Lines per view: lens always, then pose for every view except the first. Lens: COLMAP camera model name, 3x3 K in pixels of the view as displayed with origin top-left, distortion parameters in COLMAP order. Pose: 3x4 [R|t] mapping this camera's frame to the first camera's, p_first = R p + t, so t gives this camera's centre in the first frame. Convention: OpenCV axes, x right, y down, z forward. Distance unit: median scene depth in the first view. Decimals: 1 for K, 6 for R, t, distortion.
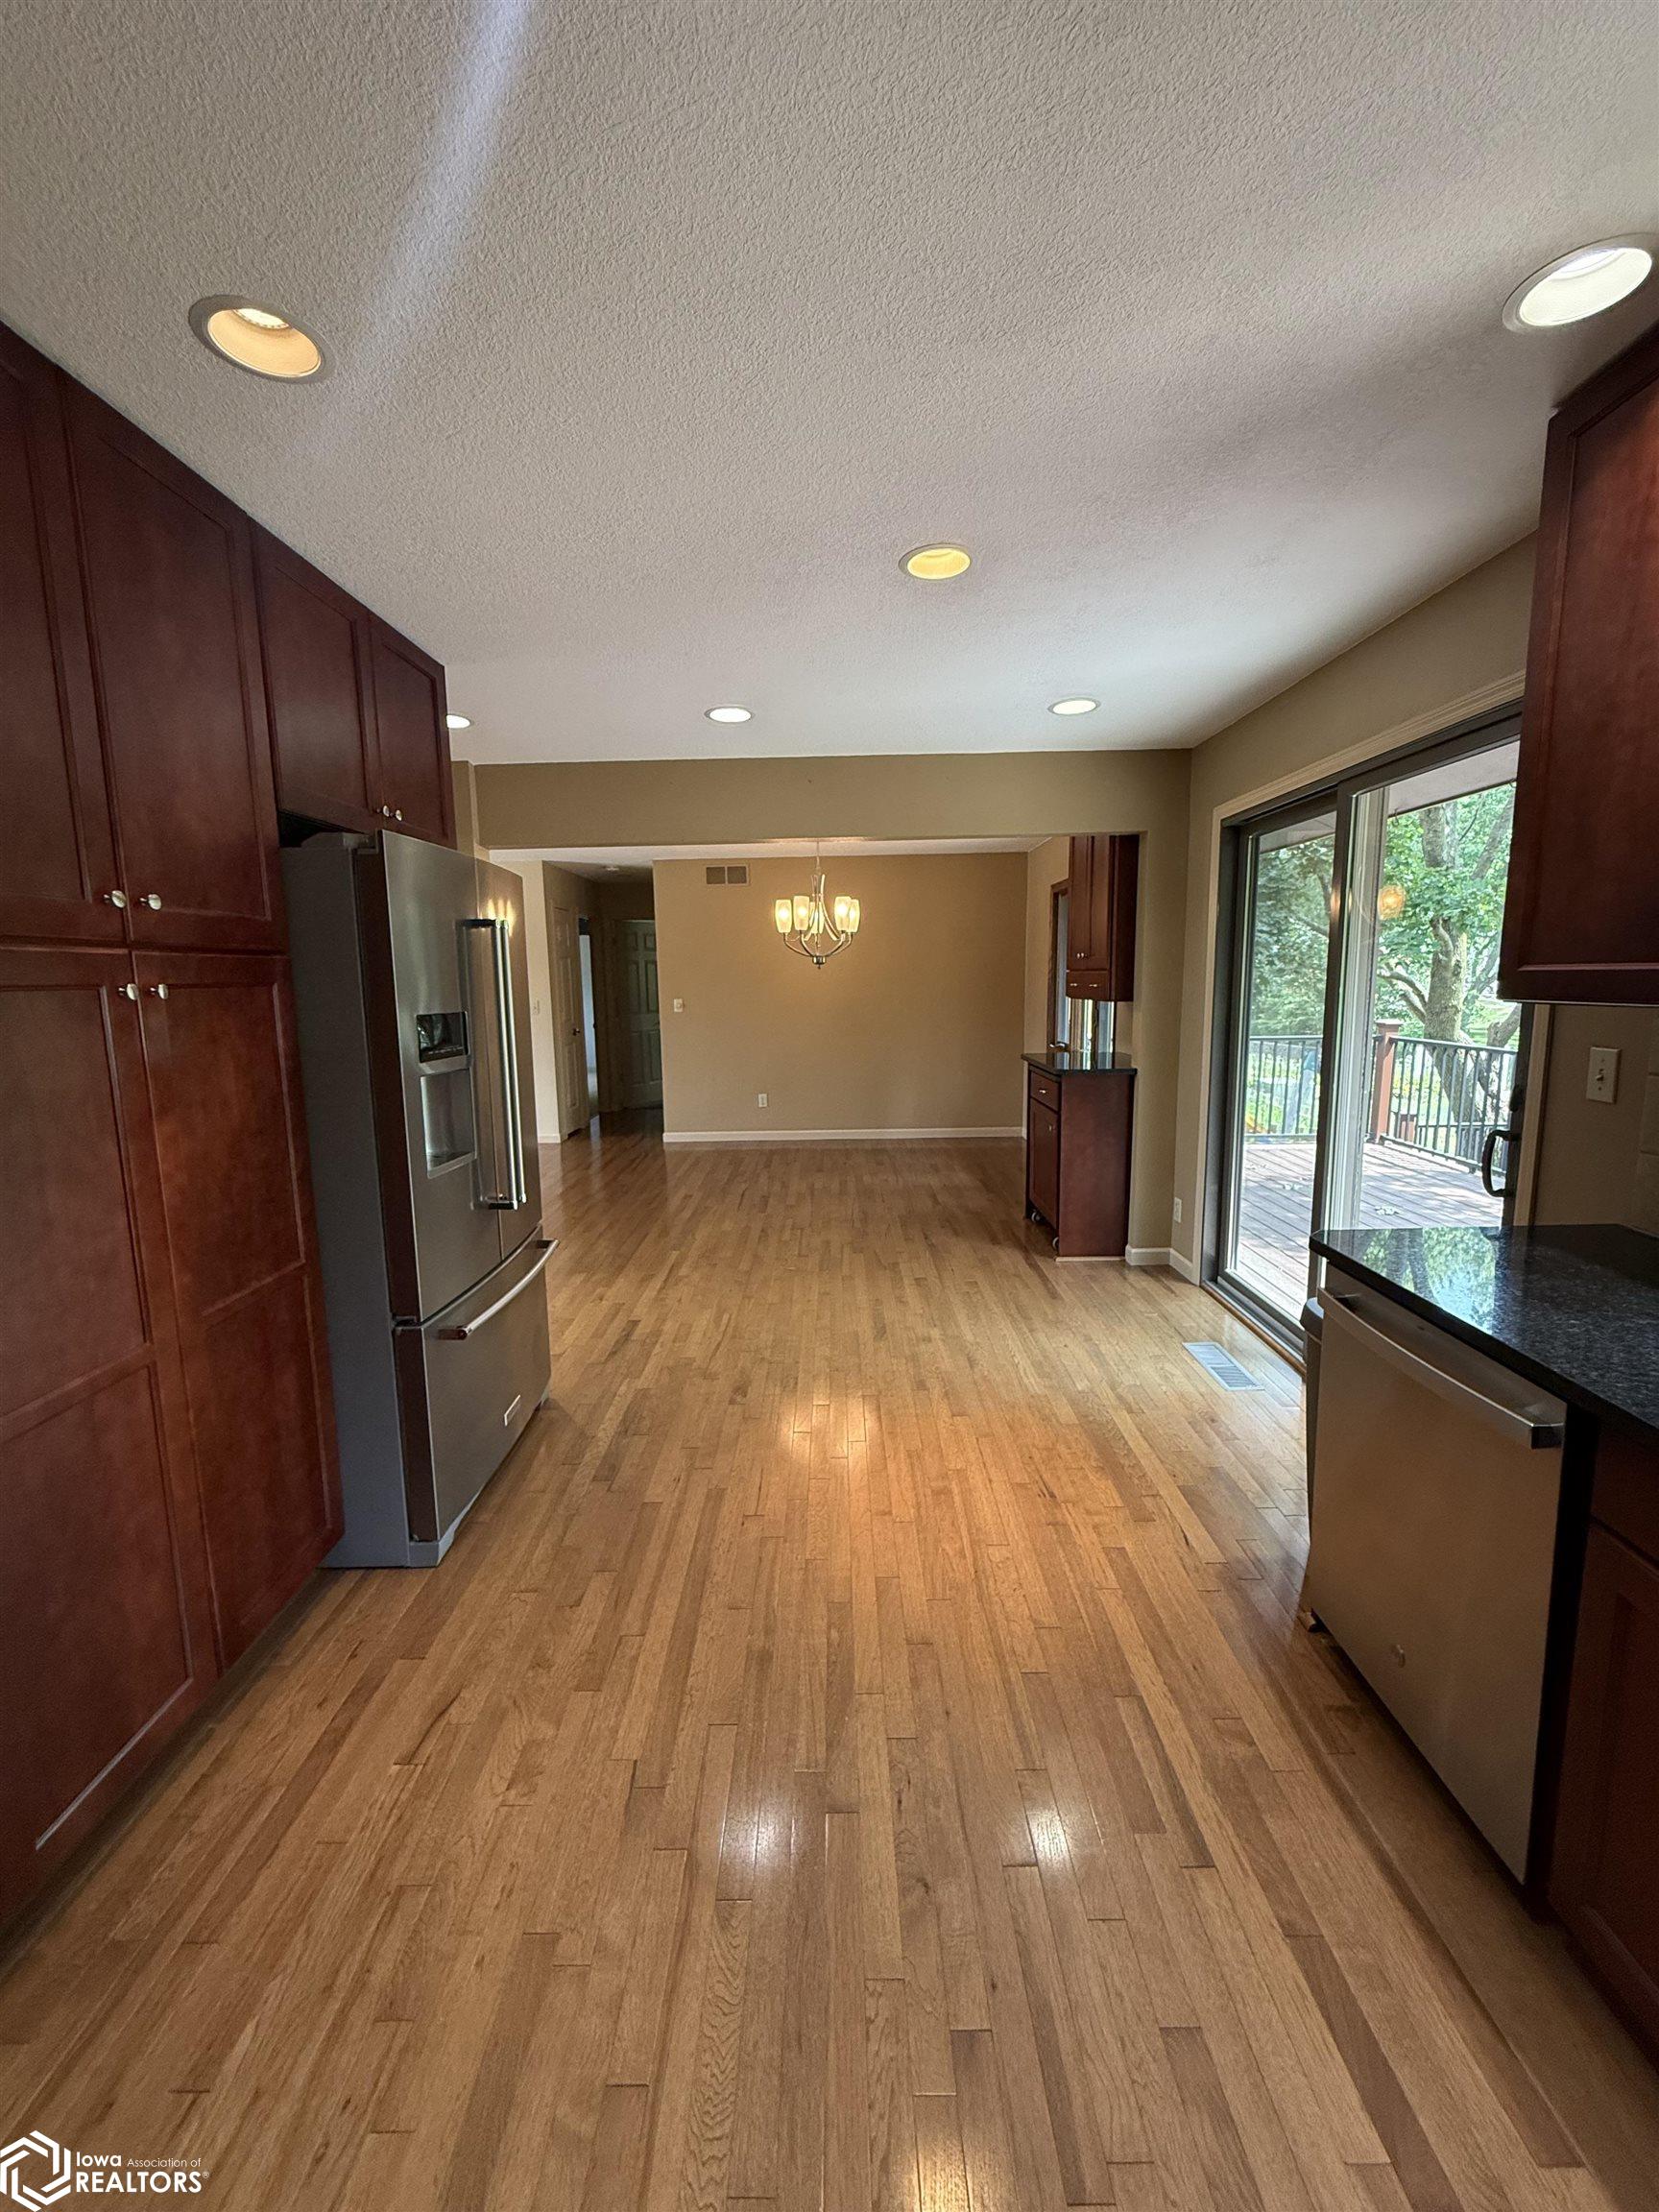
lens RADIAL K [[891.9, 0, 829.0], [0, 891.9, 1102.0], [0, 0, 1]] dist [0.001257, -0.000041]
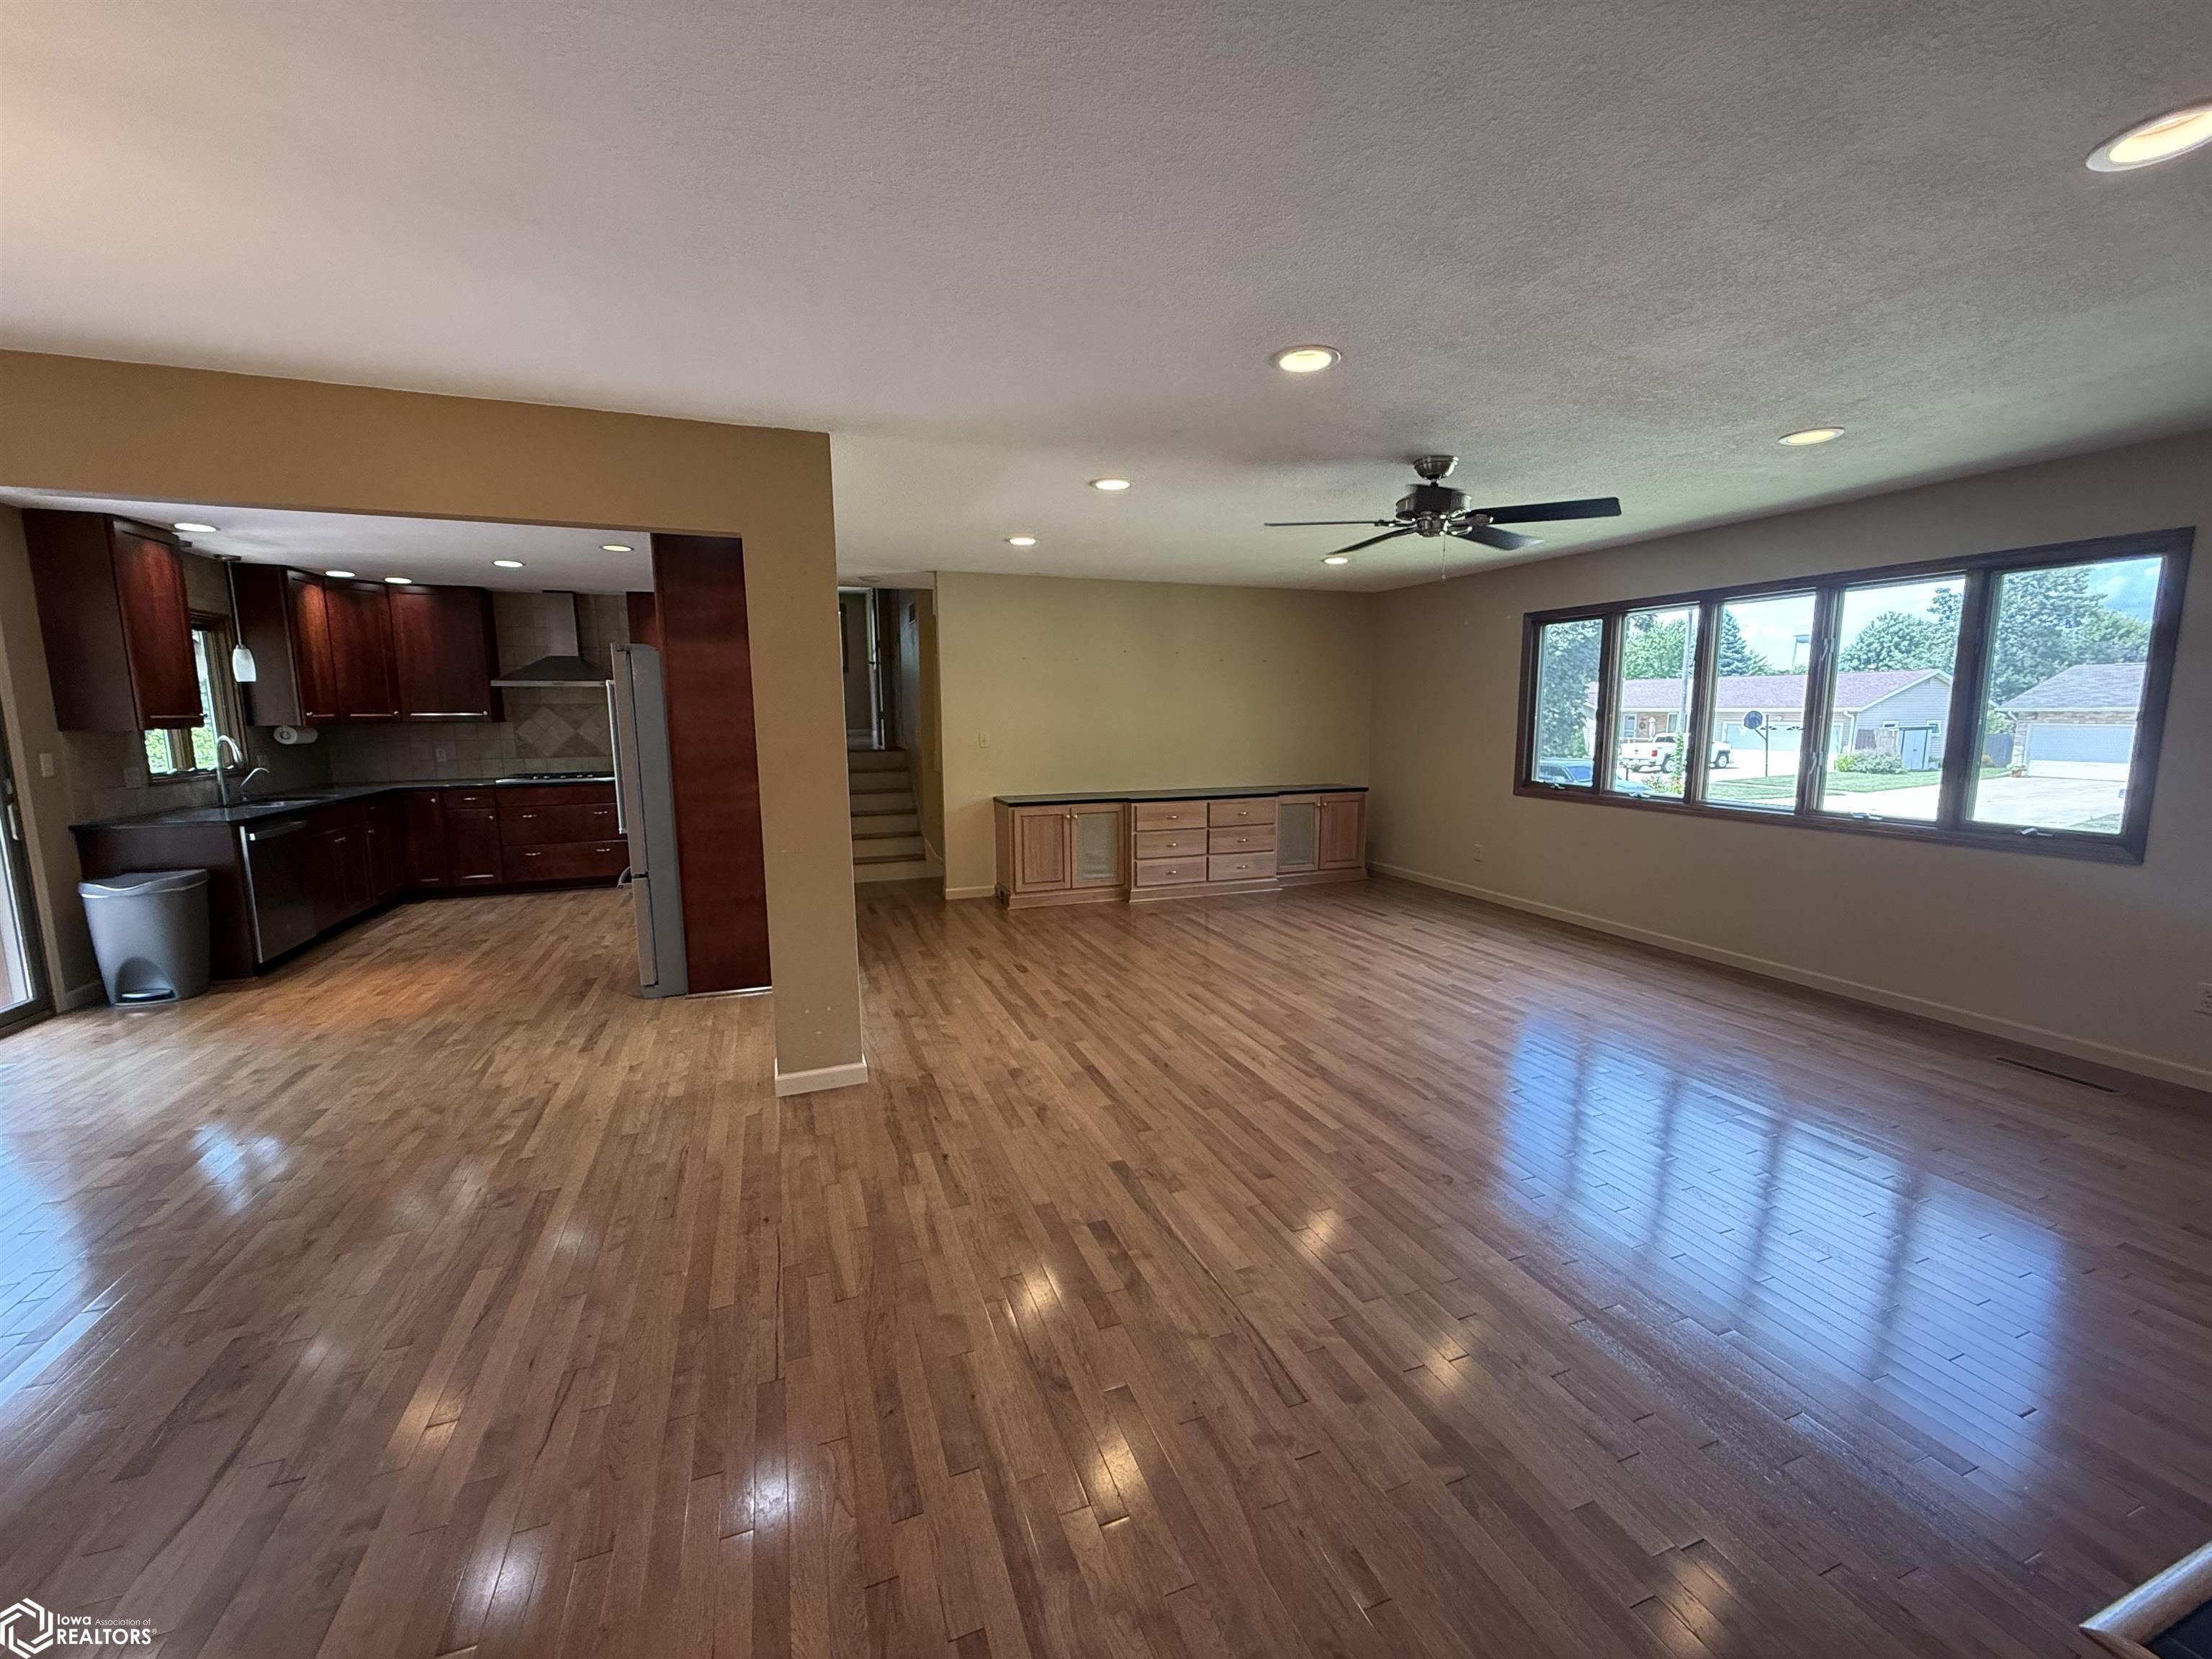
lens RADIAL K [[891.9, 0, 1106.0], [0, 891.9, 832.3], [0, 0, 1]] dist [0.001257, -0.000041]
pose [[-0.935272, 0.071506, -0.346632, -0.695791], [-0.027459, 0.961767, 0.272490, -0.453465], [0.352864, 0.264371, -0.897550, 3.264932]]
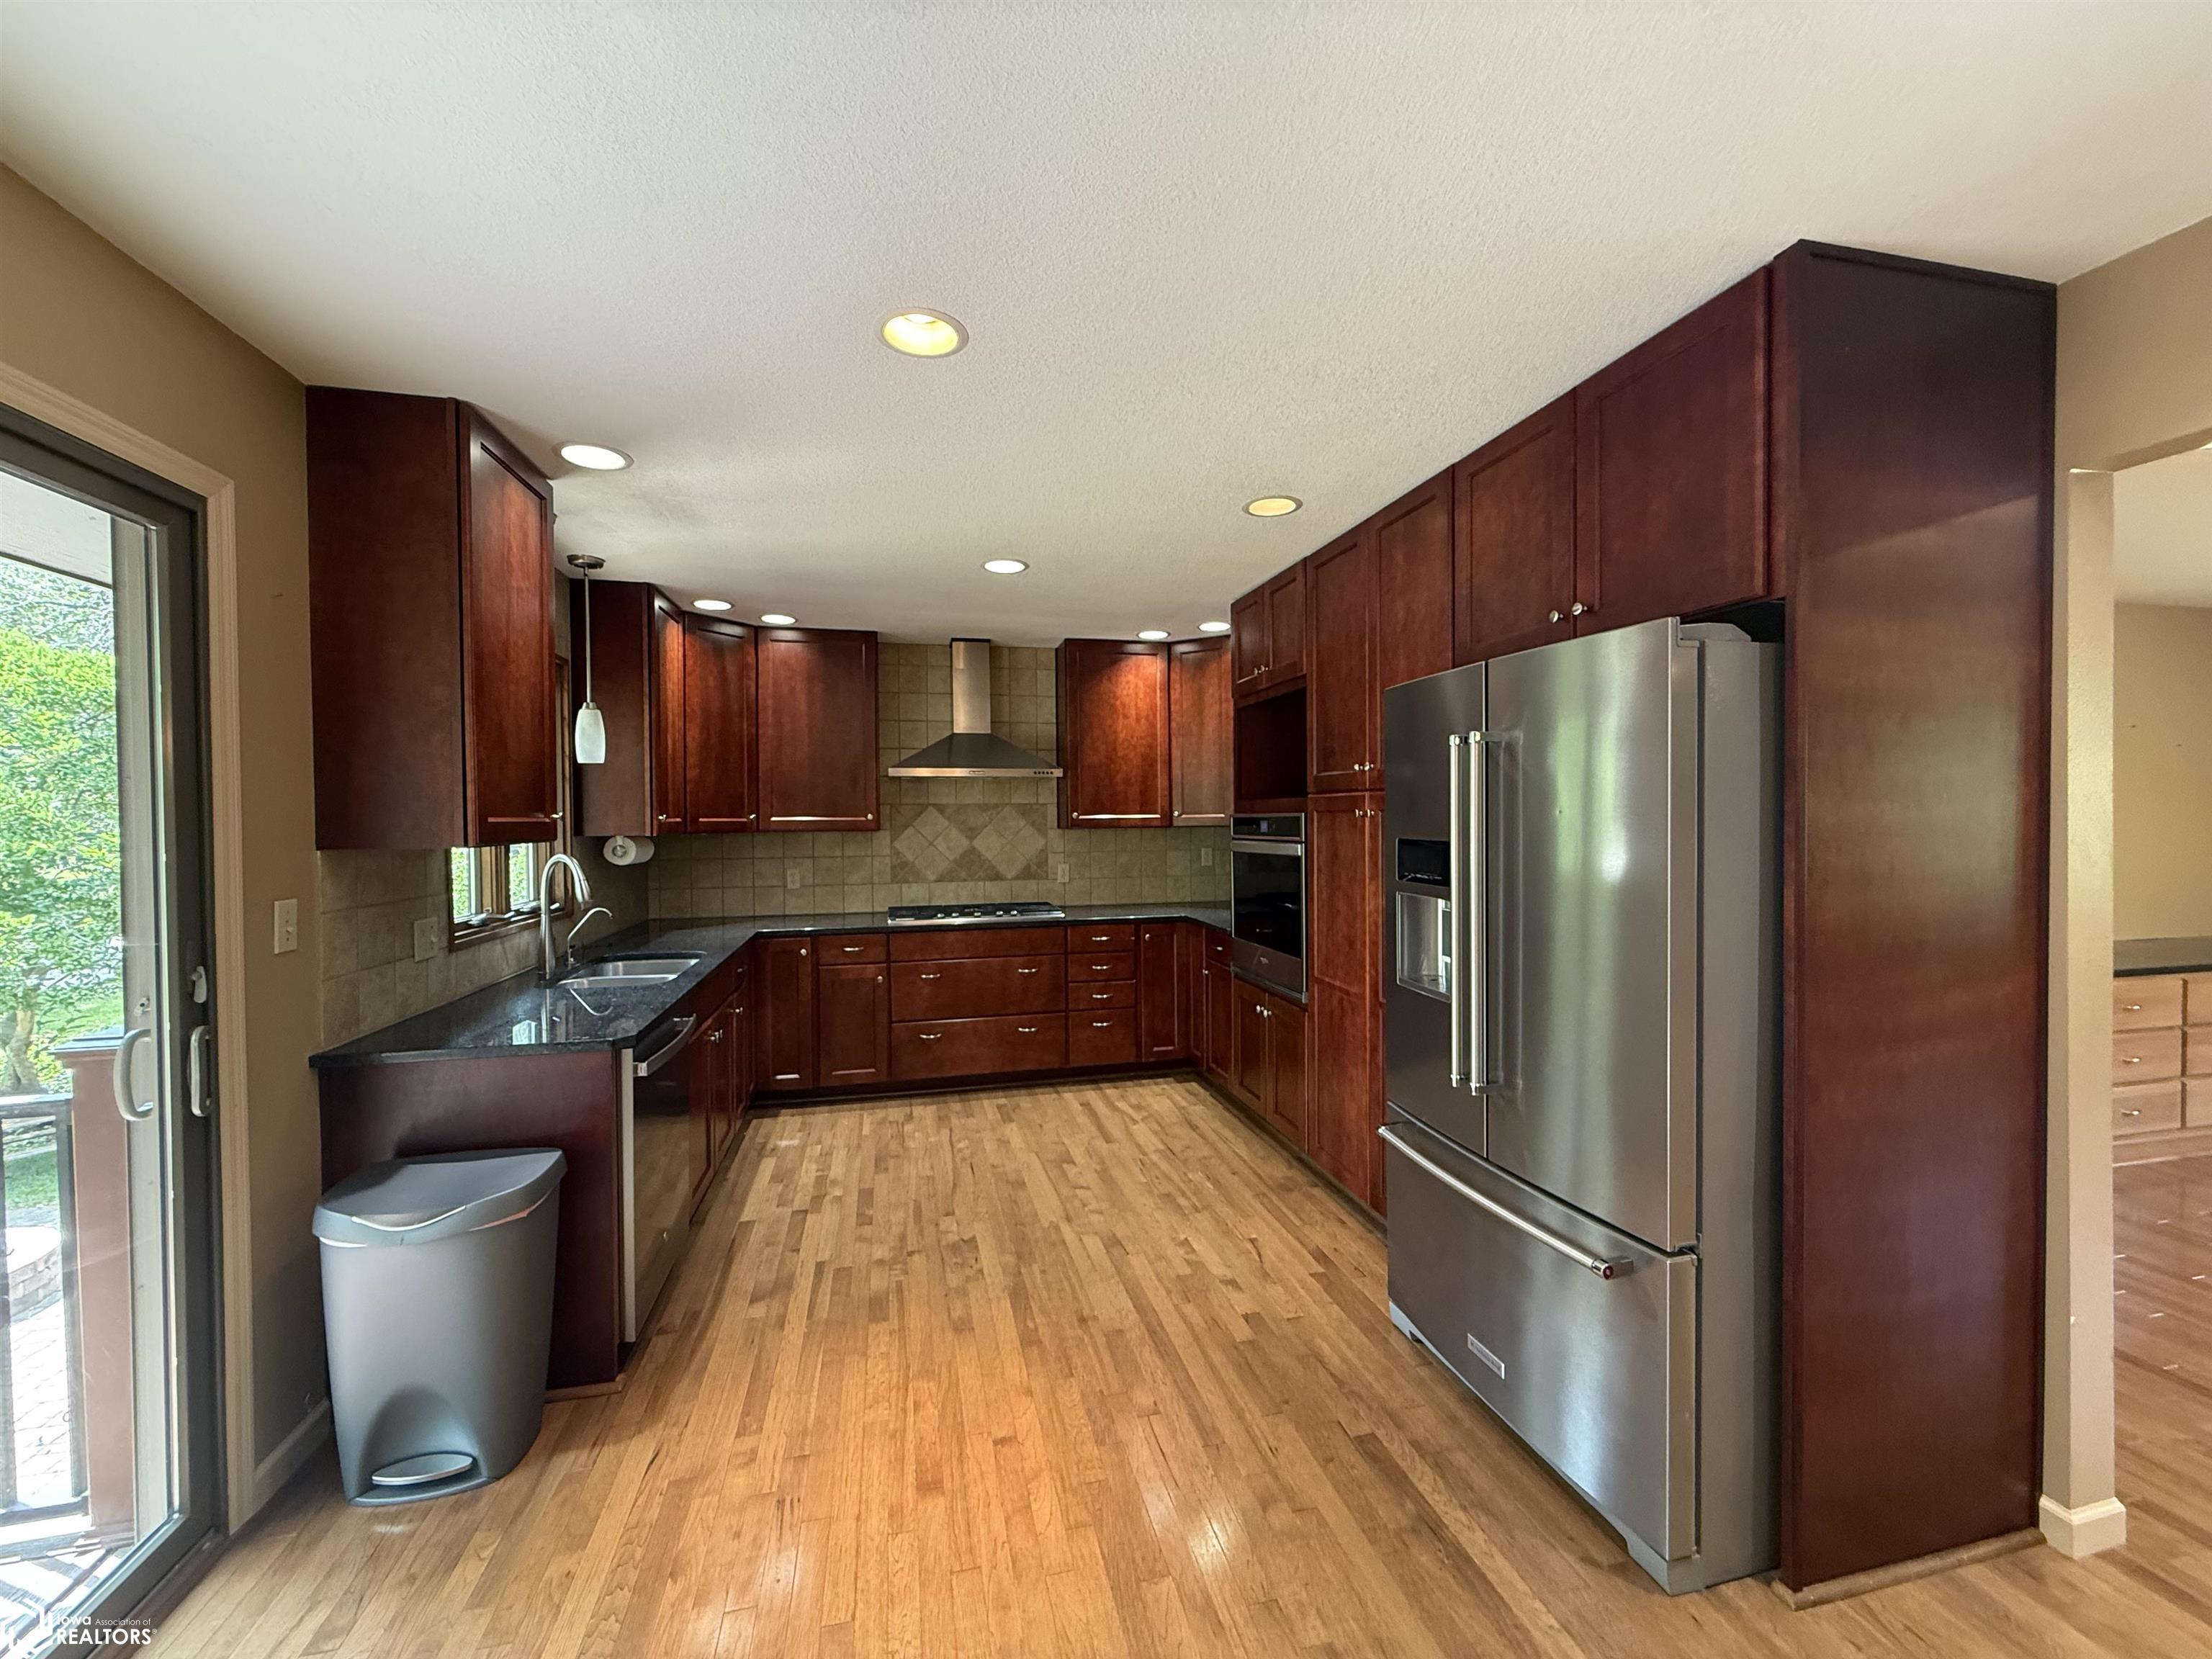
lens RADIAL K [[891.9, 0, 1105.2], [0, 891.9, 827.9], [0, 0, 1]] dist [0.001257, -0.000041]
pose [[-0.970665, 0.028280, -0.238767, 0.154591], [-0.008921, 0.988139, 0.153300, -0.249122], [0.240271, 0.150933, -0.958900, 1.768009]]
